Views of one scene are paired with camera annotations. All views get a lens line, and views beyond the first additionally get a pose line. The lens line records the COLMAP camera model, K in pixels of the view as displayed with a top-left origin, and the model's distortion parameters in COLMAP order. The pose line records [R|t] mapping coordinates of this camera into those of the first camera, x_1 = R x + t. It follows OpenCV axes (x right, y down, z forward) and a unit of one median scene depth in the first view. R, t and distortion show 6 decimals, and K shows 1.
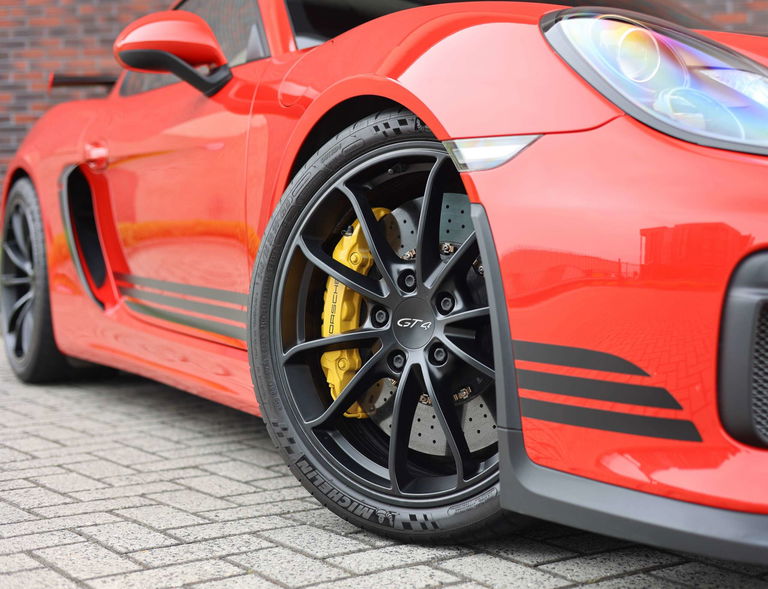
lens RADIAL K [[1385.5, 0, 383.2], [0, 1385.5, 293.0], [0, 0, 1]] dist [0.037384, 0.000000]
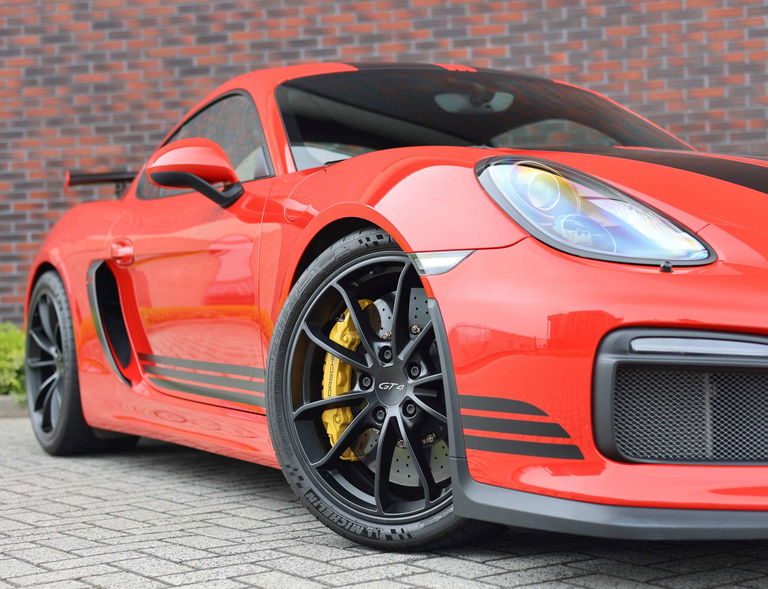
lens RADIAL K [[1385.5, 0, 388.5], [0, 1385.5, 277.6], [0, 0, 1]] dist [0.037384, 0.000000]
pose [[0.999718, -0.021538, 0.009997, 0.007968], [0.022146, 0.997620, -0.065305, 0.004329], [-0.008567, 0.065508, 0.997815, -0.328673]]
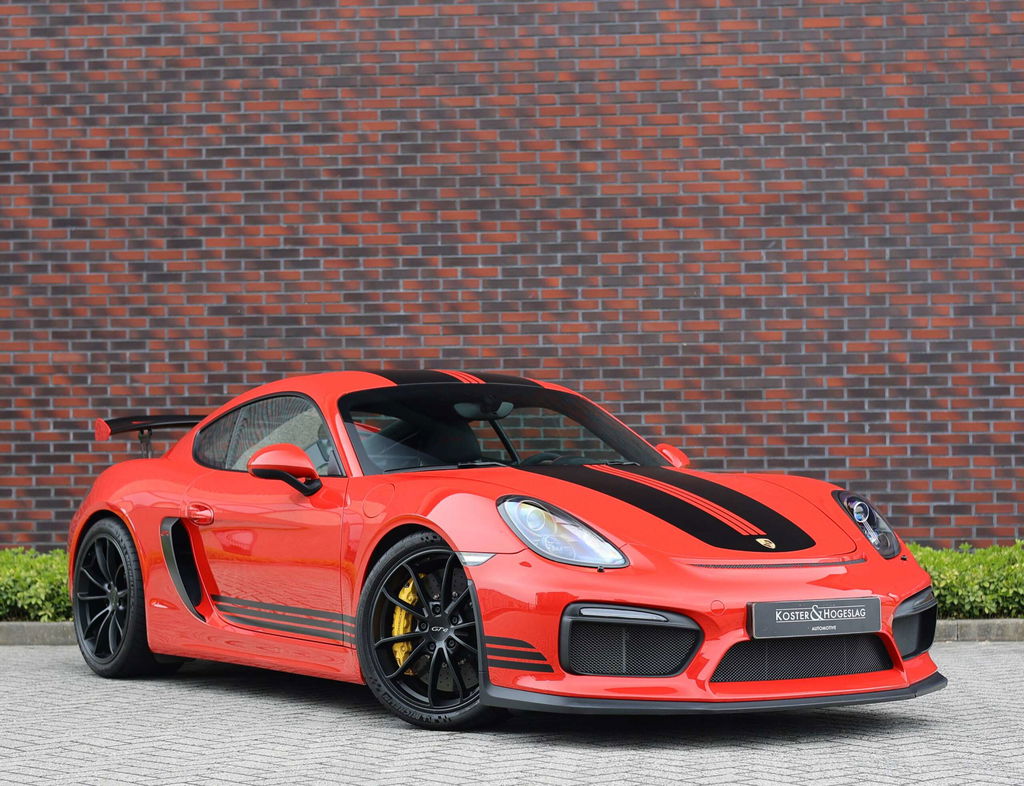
lens RADIAL K [[1847.3, 0, 504.6], [0, 1847.3, 451.7], [0, 0, 1]] dist [0.037384, 0.000000]
pose [[0.993978, 0.010597, 0.109069, -0.187896], [-0.002409, 0.997186, -0.074934, -0.037474], [-0.109557, 0.074220, 0.991206, -1.836820]]
